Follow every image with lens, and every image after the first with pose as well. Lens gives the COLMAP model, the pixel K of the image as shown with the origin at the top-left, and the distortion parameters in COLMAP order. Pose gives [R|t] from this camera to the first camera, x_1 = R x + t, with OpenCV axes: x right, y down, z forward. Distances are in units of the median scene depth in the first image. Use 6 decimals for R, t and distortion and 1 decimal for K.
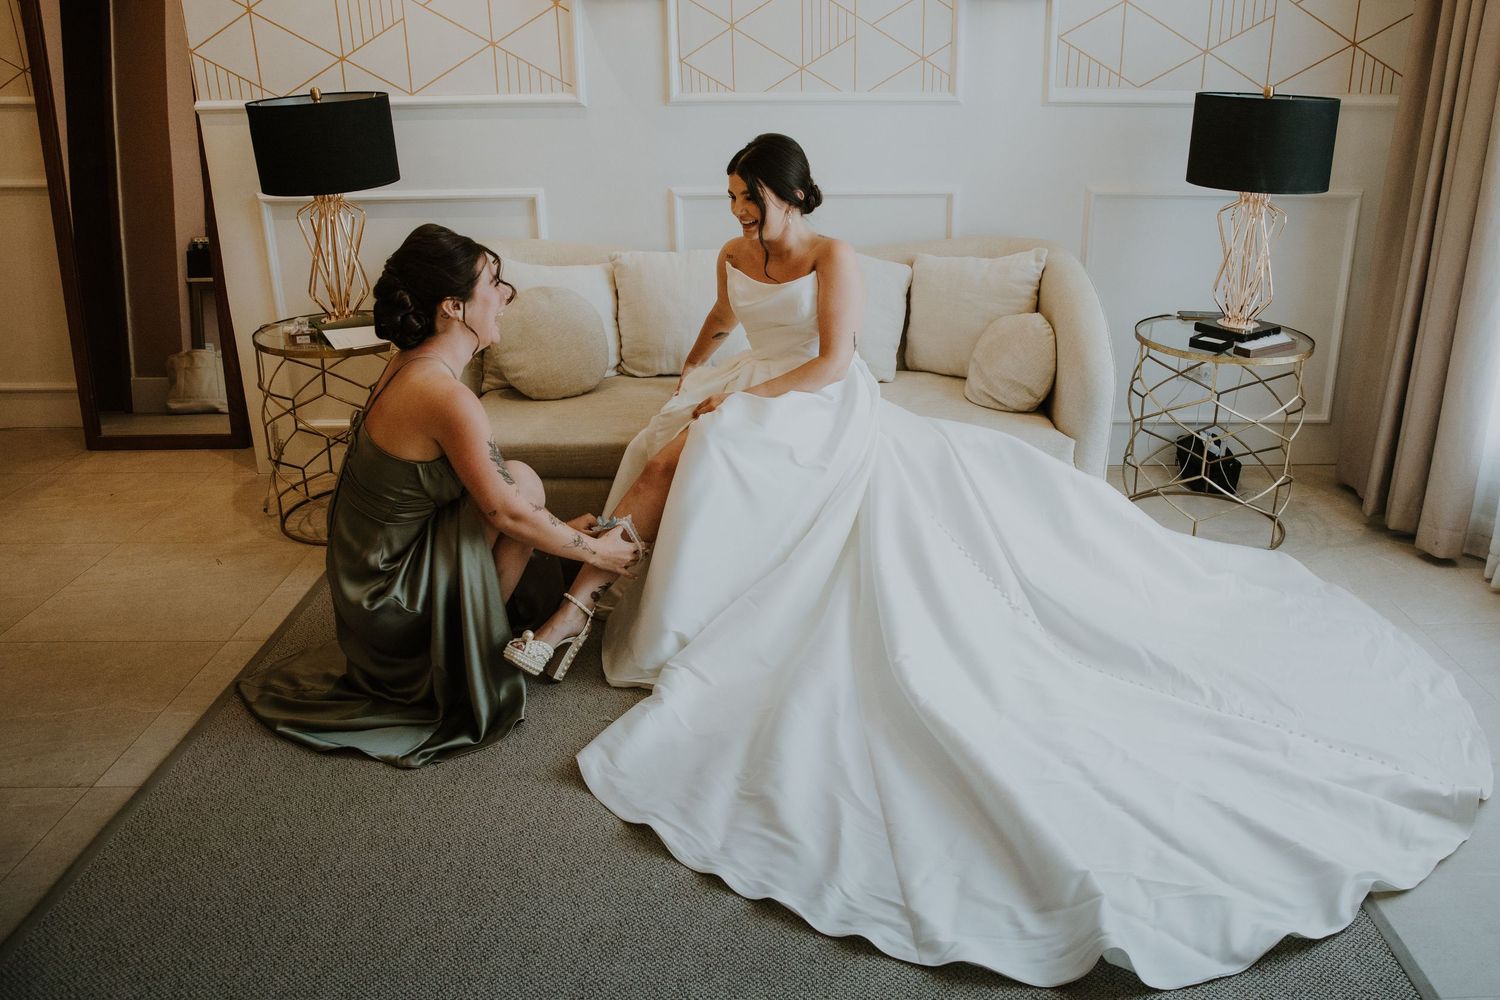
lens RADIAL K [[1244.2, 0, 775.3], [0, 1244.2, 491.0], [0, 0, 1]] dist [-0.121531, 0.127113]
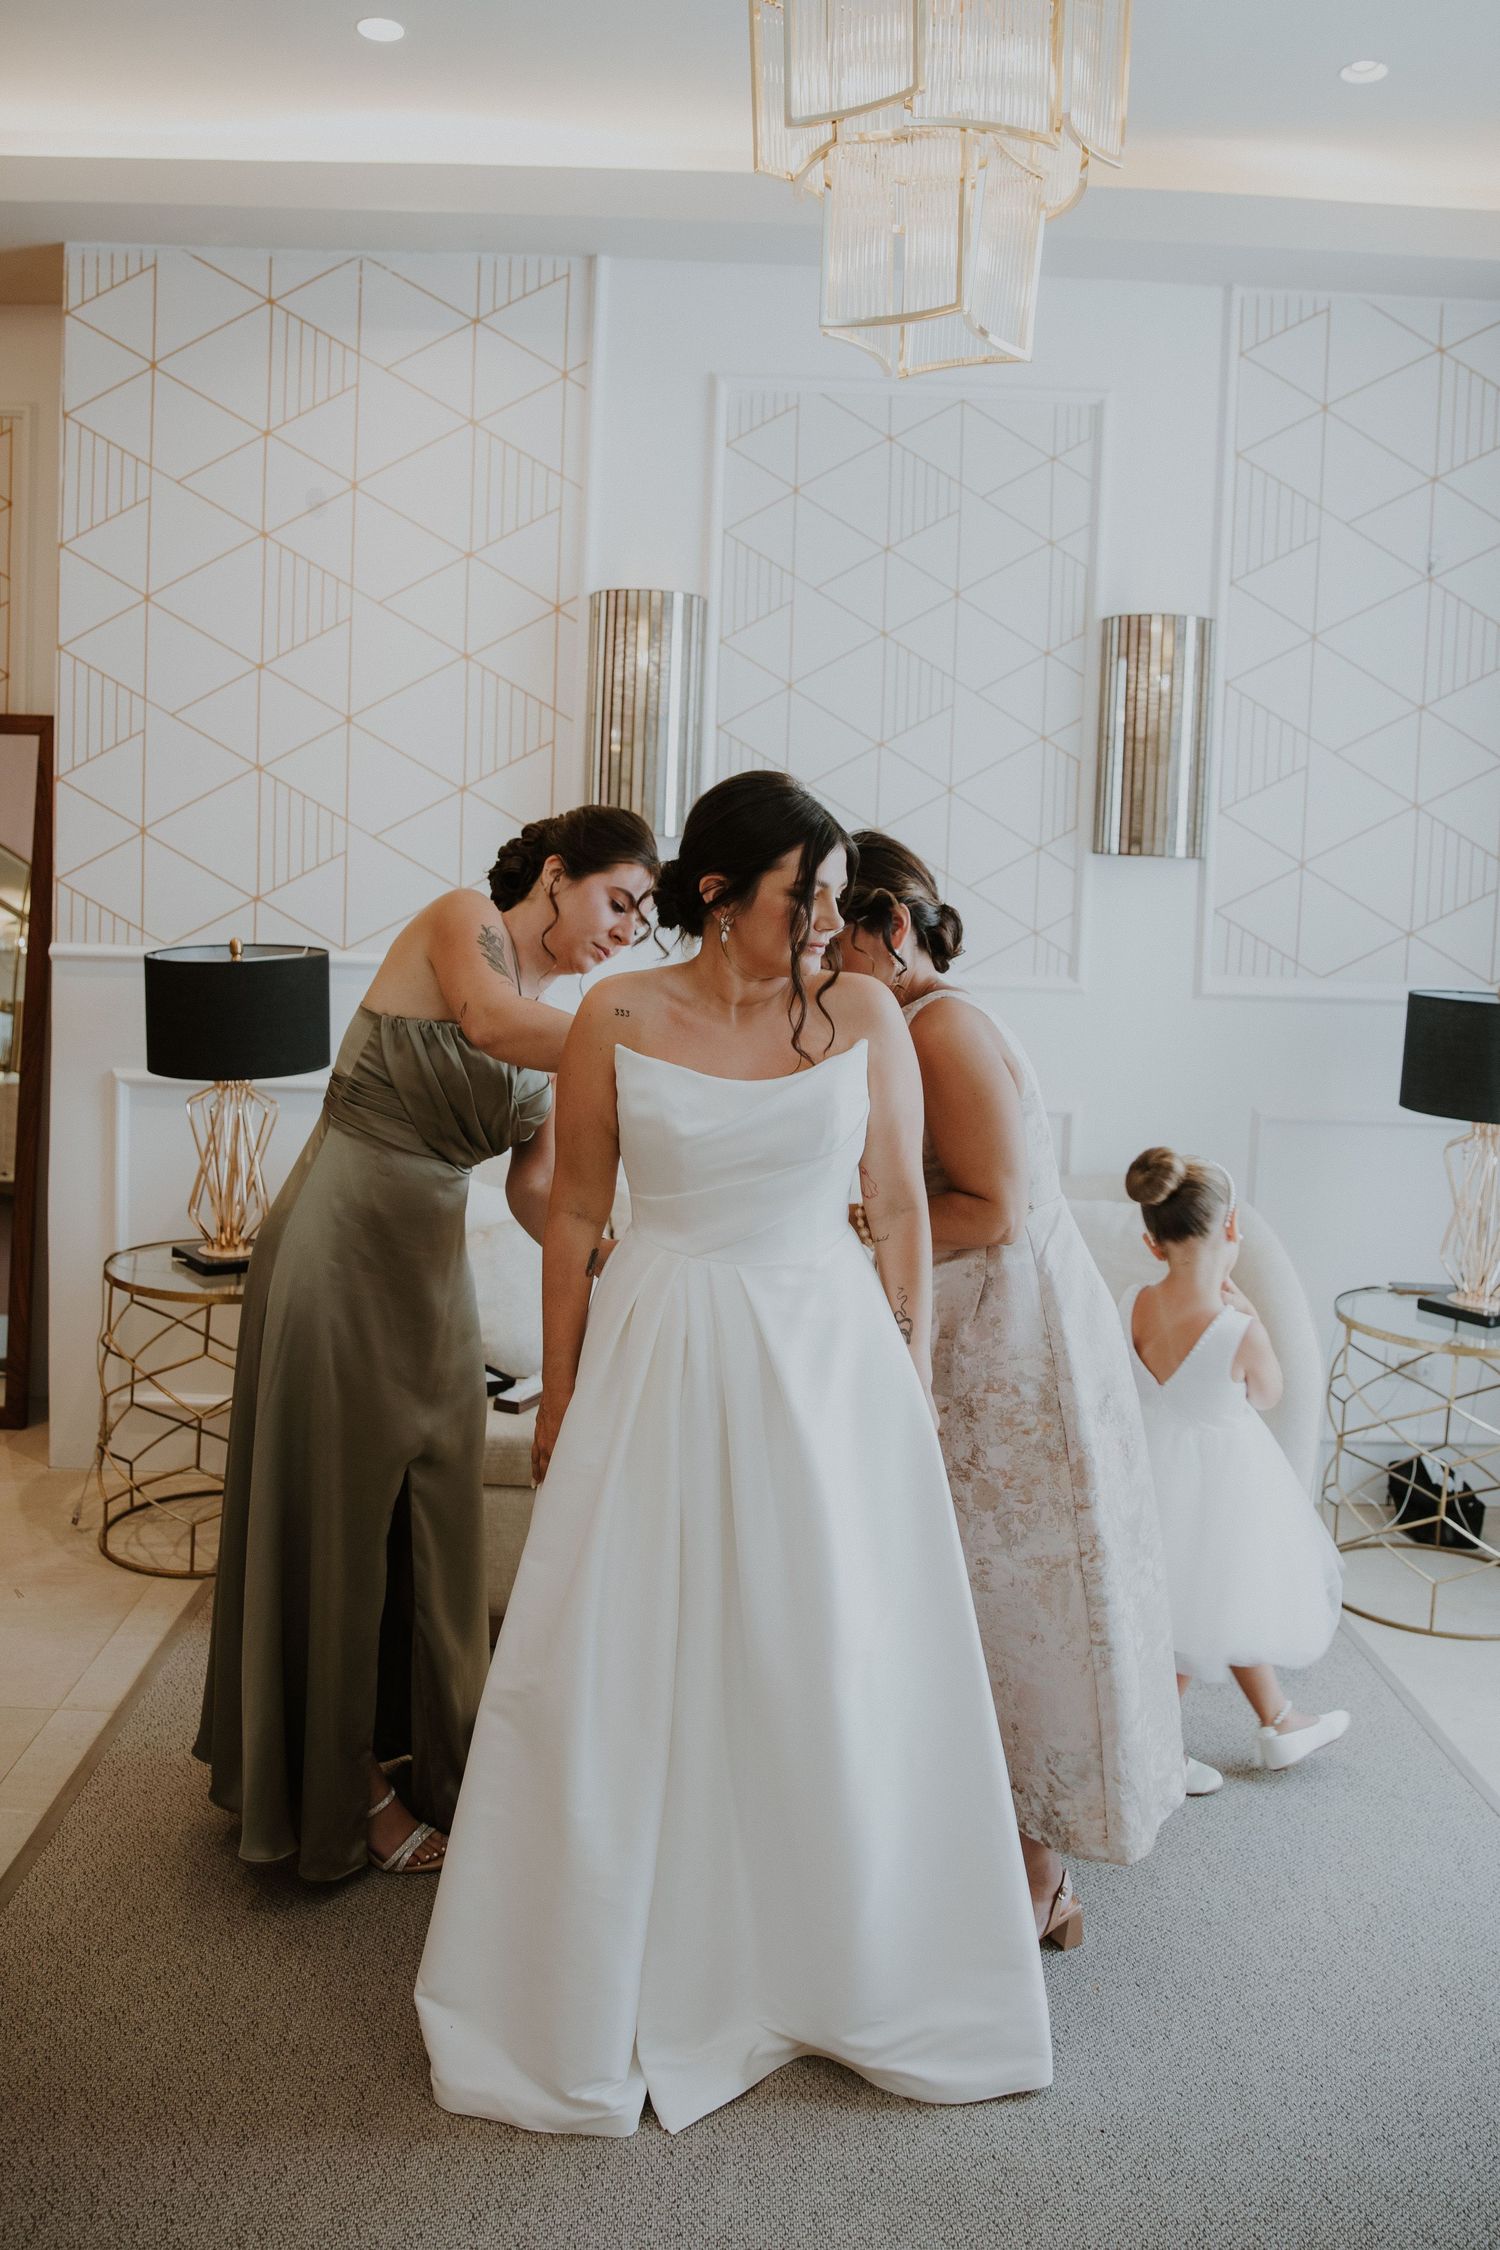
lens RADIAL K [[1866.3, 0, 757.2], [0, 1866.3, 1001.3], [0, 0, 1]] dist [-0.121531, 0.127113]
pose [[0.999213, 0.038864, 0.007921, -0.055740], [-0.035075, 0.959062, -0.281016, 0.010764], [-0.018518, 0.280517, 0.959670, -0.070065]]
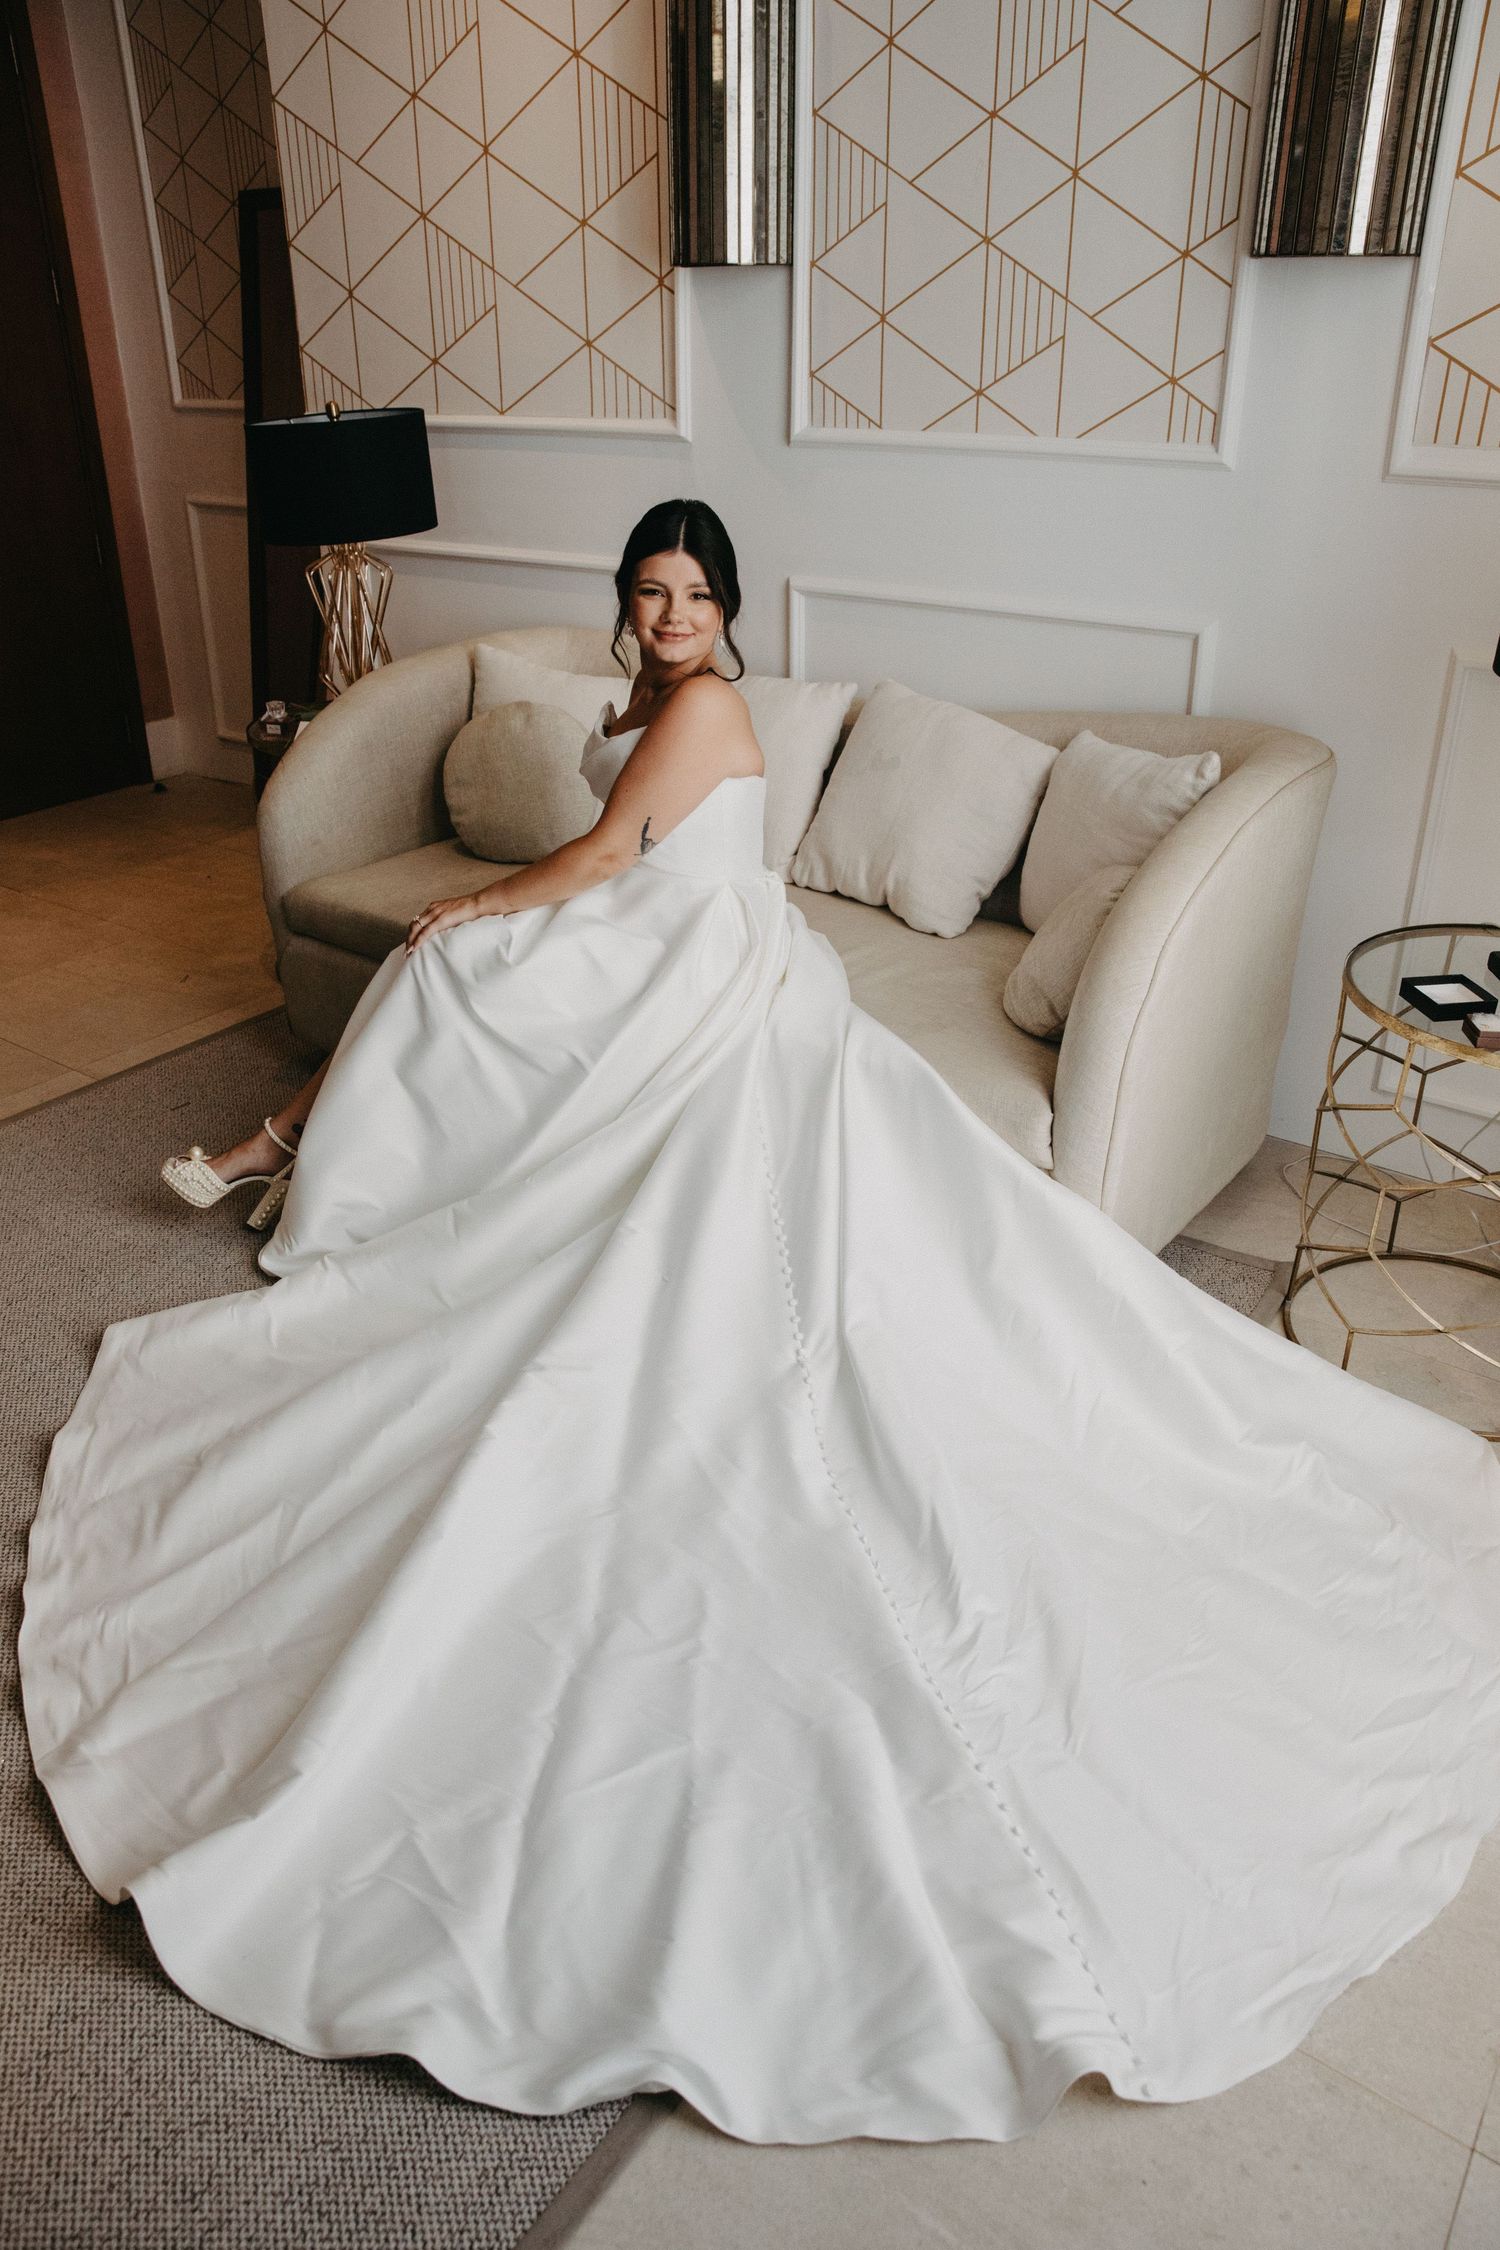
lens RADIAL K [[1600.9, 0, 742.1], [0, 1600.9, 1166.7], [0, 0, 1]] dist [-0.109058, 0.087842]
pose [[0.779998, 0.297065, -0.550778, 0.464579], [-0.210445, 0.953401, 0.216194, -0.125218], [0.589336, -0.052722, 0.806166, 0.297904]]
